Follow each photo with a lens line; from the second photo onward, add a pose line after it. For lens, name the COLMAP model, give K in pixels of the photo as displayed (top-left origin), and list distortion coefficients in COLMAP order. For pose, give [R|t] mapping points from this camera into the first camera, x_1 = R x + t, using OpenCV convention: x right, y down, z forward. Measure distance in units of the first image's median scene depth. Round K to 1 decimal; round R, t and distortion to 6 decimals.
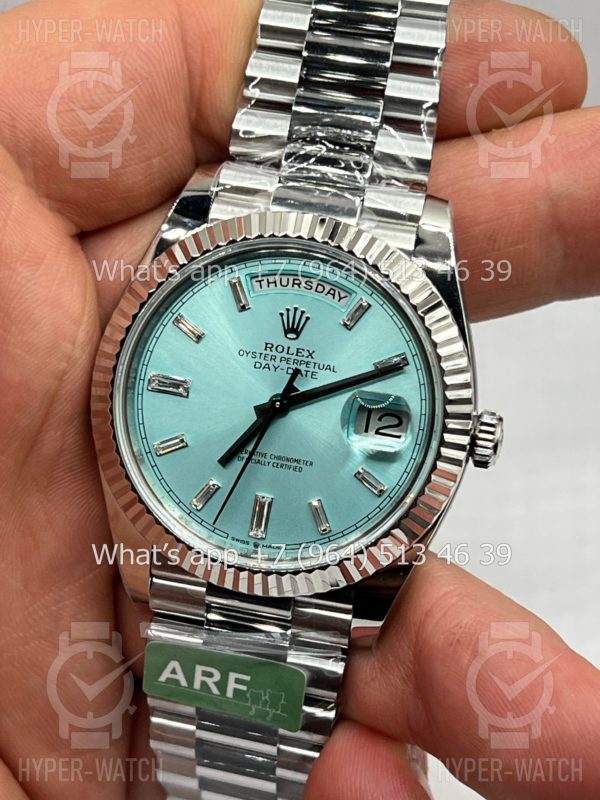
lens RADIAL K [[1765.6, 0, 299.0], [0, 1765.6, 403.8], [0, 0, 1]] dist [0.041694, 0.000000]
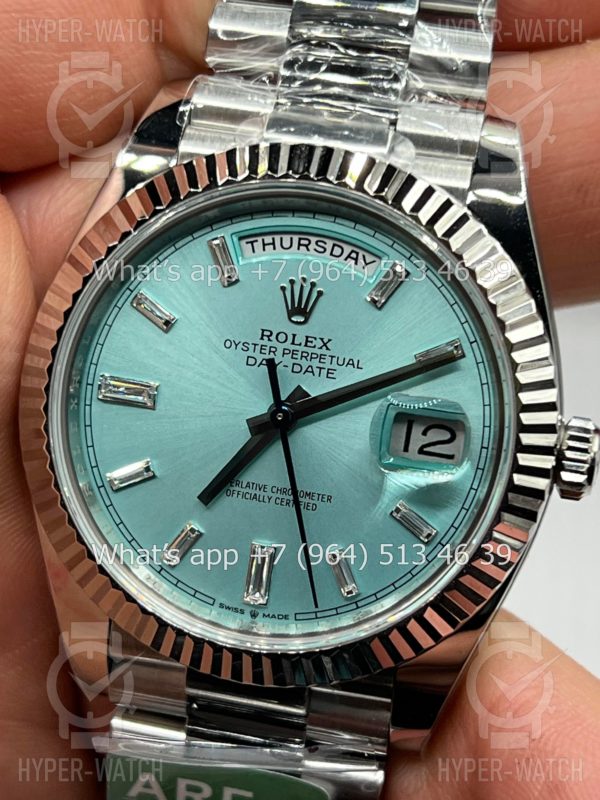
lens RADIAL K [[1765.6, 0, 301.4], [0, 1765.6, 399.3], [0, 0, 1]] dist [0.041694, 0.000000]
pose [[0.999610, -0.021024, -0.018375, 0.009460], [0.021320, 0.999643, 0.016087, -0.017458], [0.018030, -0.016472, 0.999702, 0.290810]]
